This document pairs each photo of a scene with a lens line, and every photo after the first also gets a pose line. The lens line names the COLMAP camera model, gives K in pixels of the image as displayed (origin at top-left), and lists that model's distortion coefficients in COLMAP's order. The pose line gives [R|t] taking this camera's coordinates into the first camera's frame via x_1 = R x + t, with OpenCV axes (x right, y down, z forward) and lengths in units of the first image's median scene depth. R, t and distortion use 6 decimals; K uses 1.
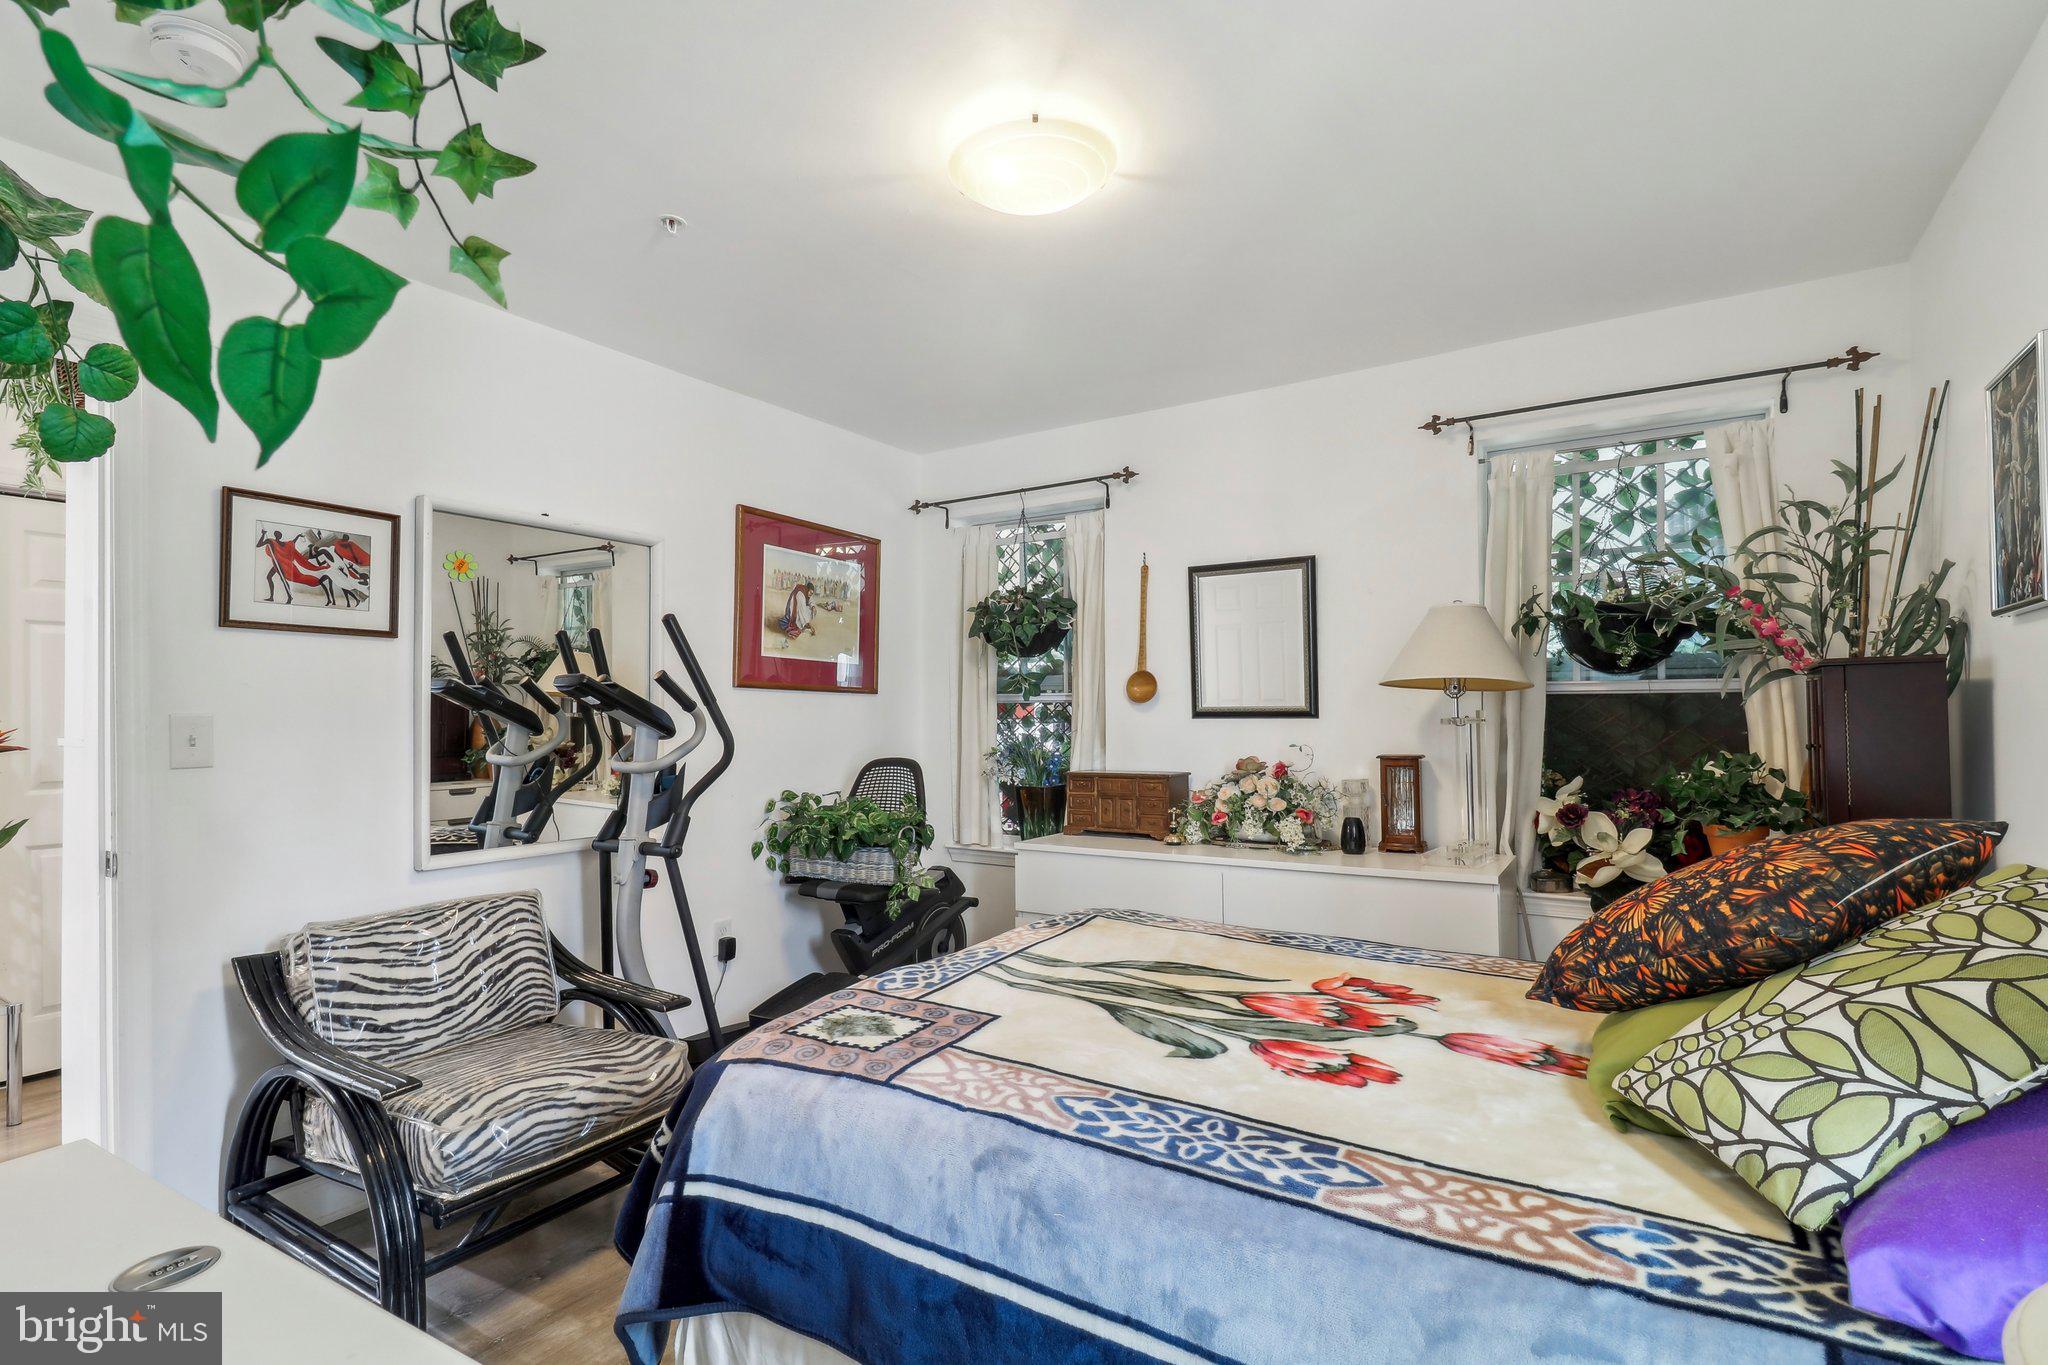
lens RADIAL K [[954.6, 0, 1018.9], [0, 954.6, 671.8], [0, 0, 1]] dist [0.021766, -0.011677]
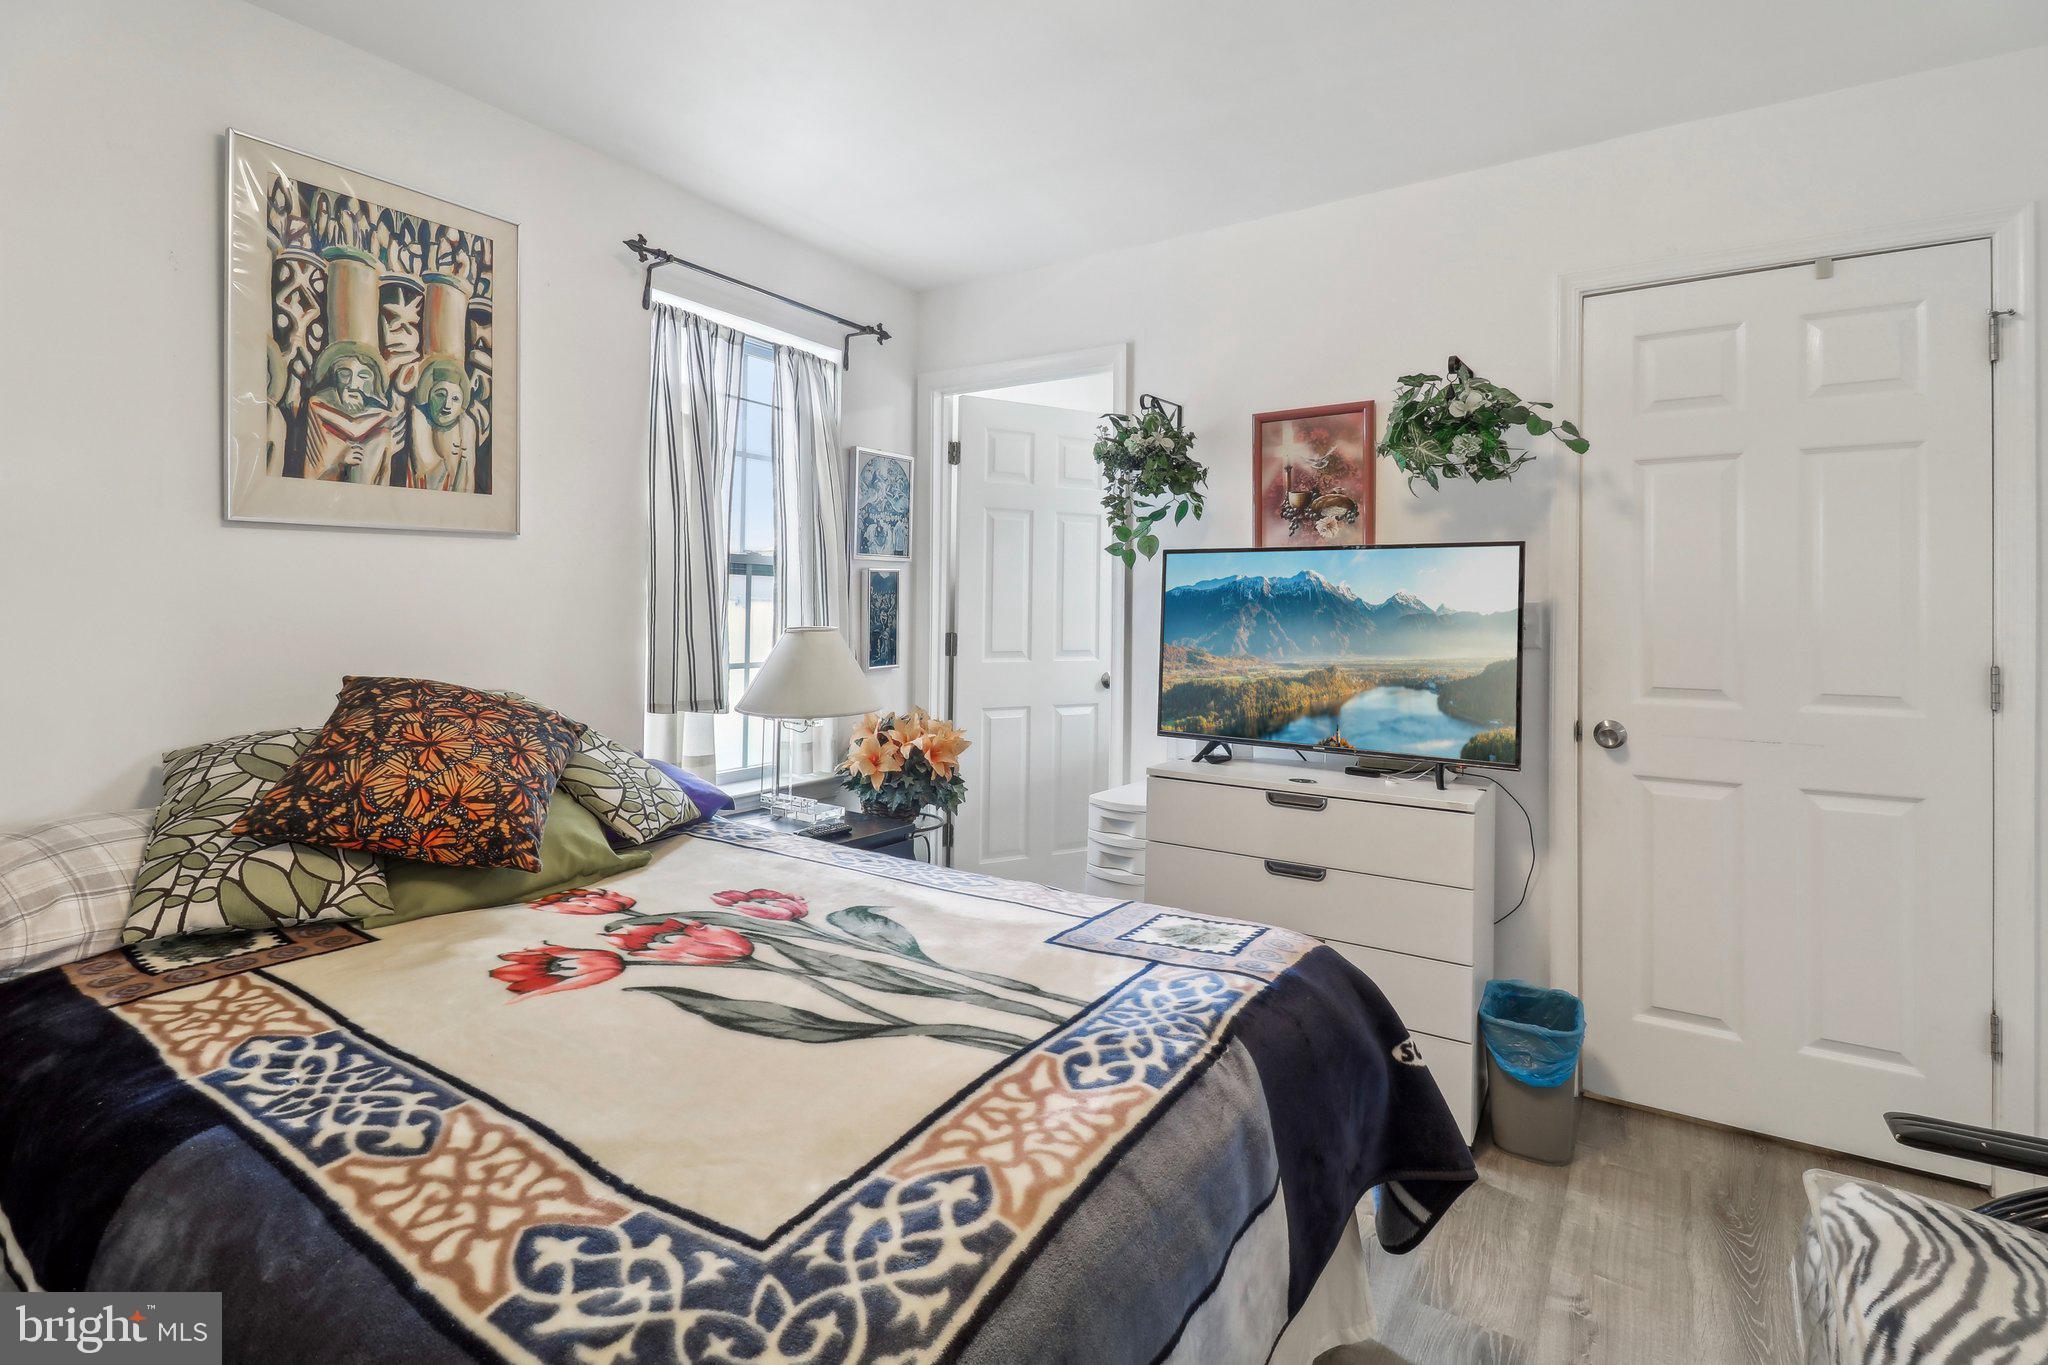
lens RADIAL K [[978.8, 0, 1017.2], [0, 978.8, 610.4], [0, 0, 1]] dist [0.004632, 0.000039]
pose [[-0.999872, 0.001927, 0.015896, -0.007297], [0.001286, 0.999189, -0.040243, 0.076713], [-0.015961, -0.040218, -0.999063, 1.604060]]
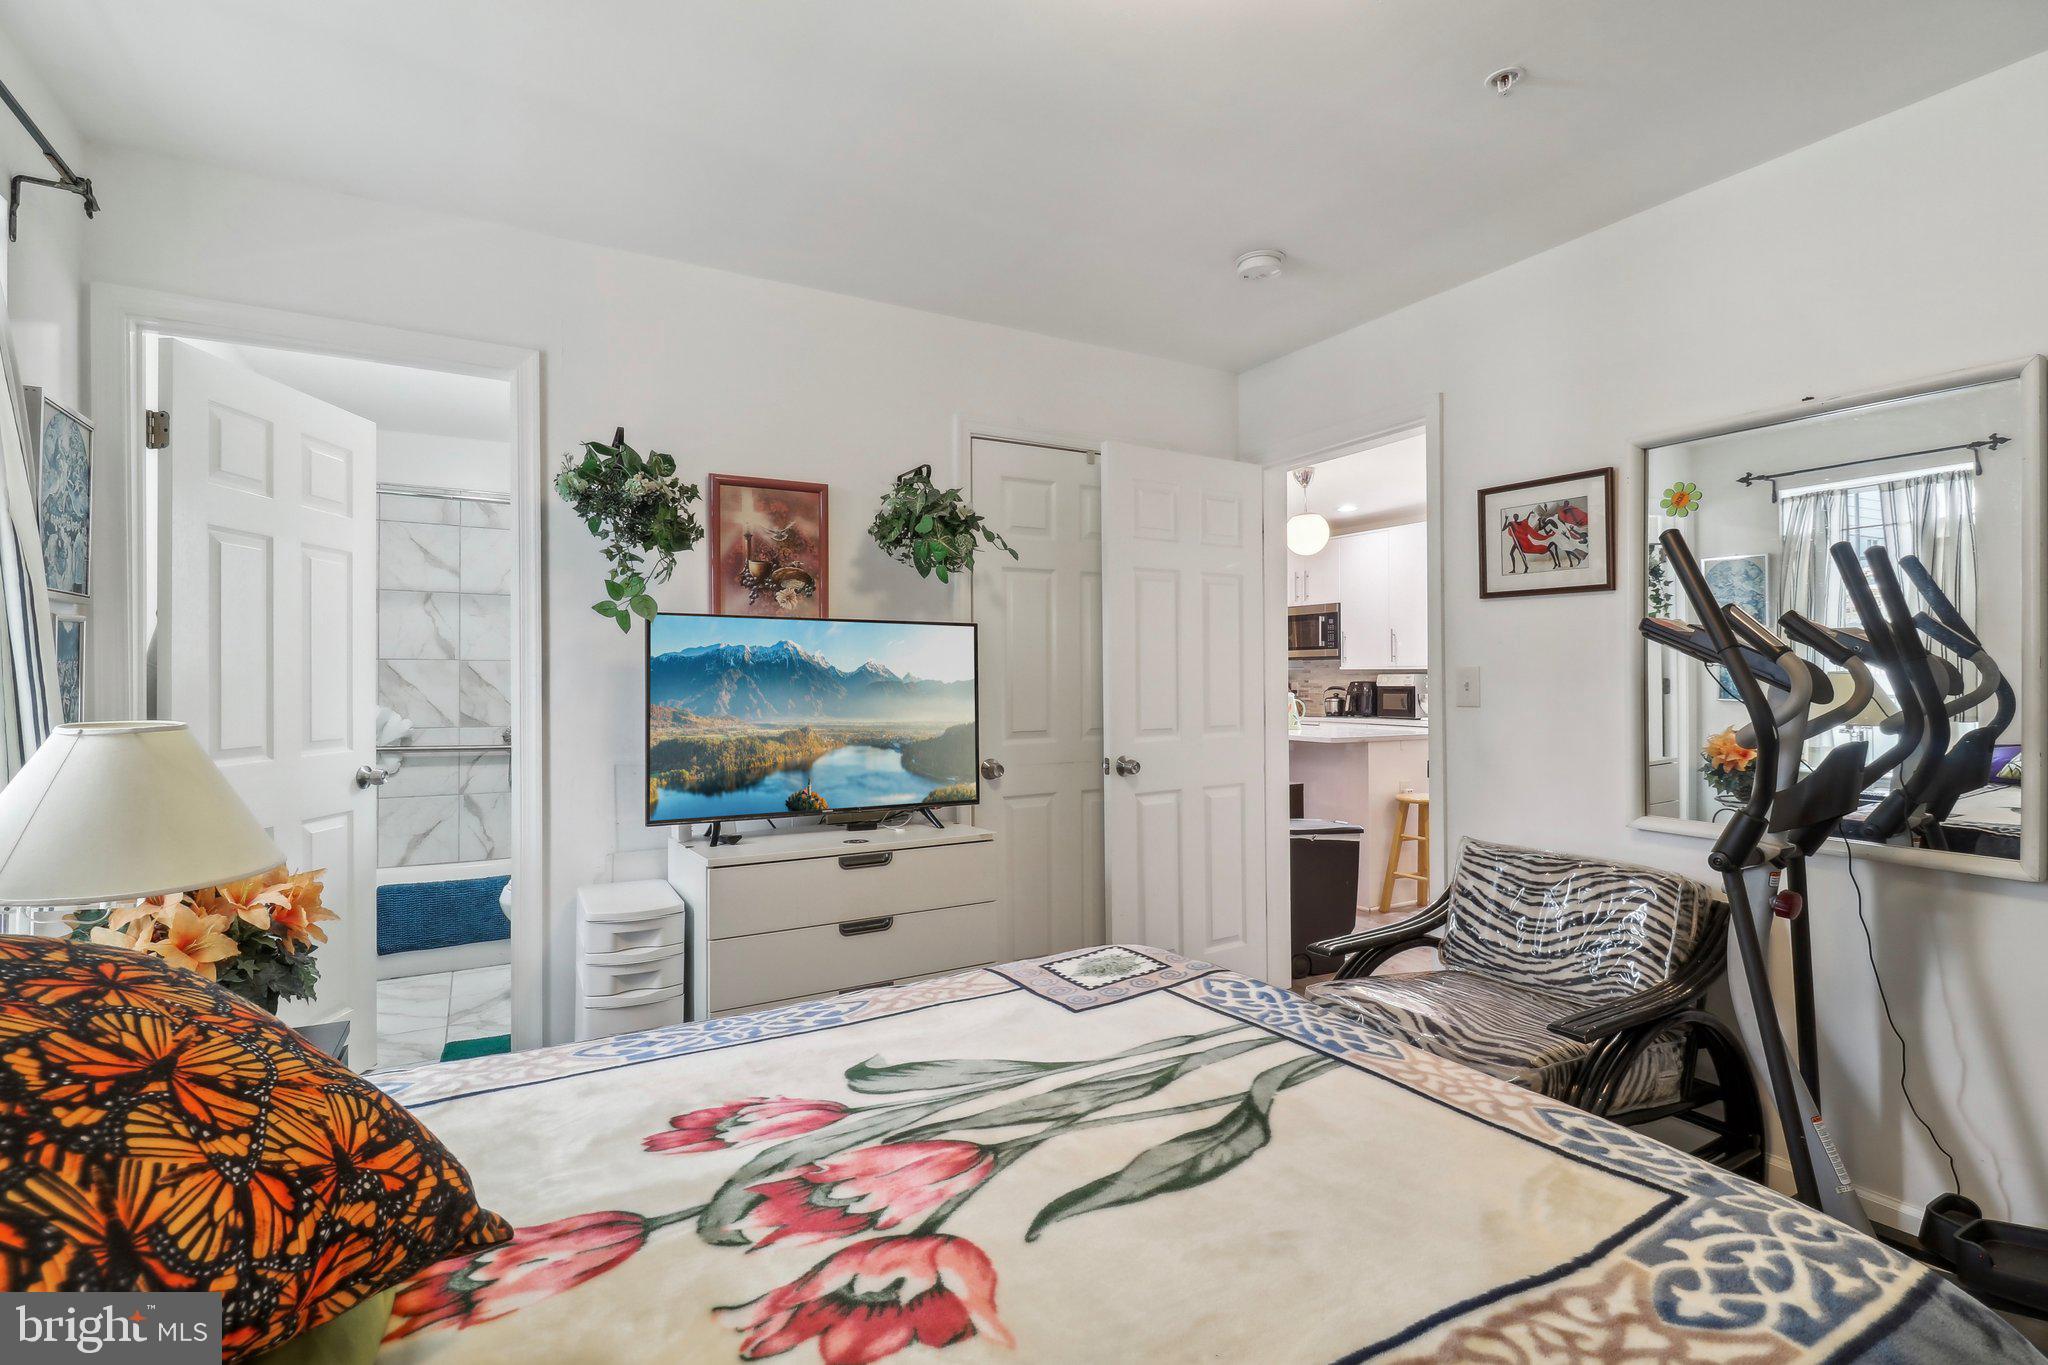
lens RADIAL K [[954.6, 0, 1018.9], [0, 954.6, 671.8], [0, 0, 1]] dist [0.021766, -0.011677]
pose [[-0.463980, 0.008805, -0.885802, 0.662819], [0.044608, 0.998914, -0.013436, 0.044561], [0.884722, -0.045748, -0.463869, 1.158325]]
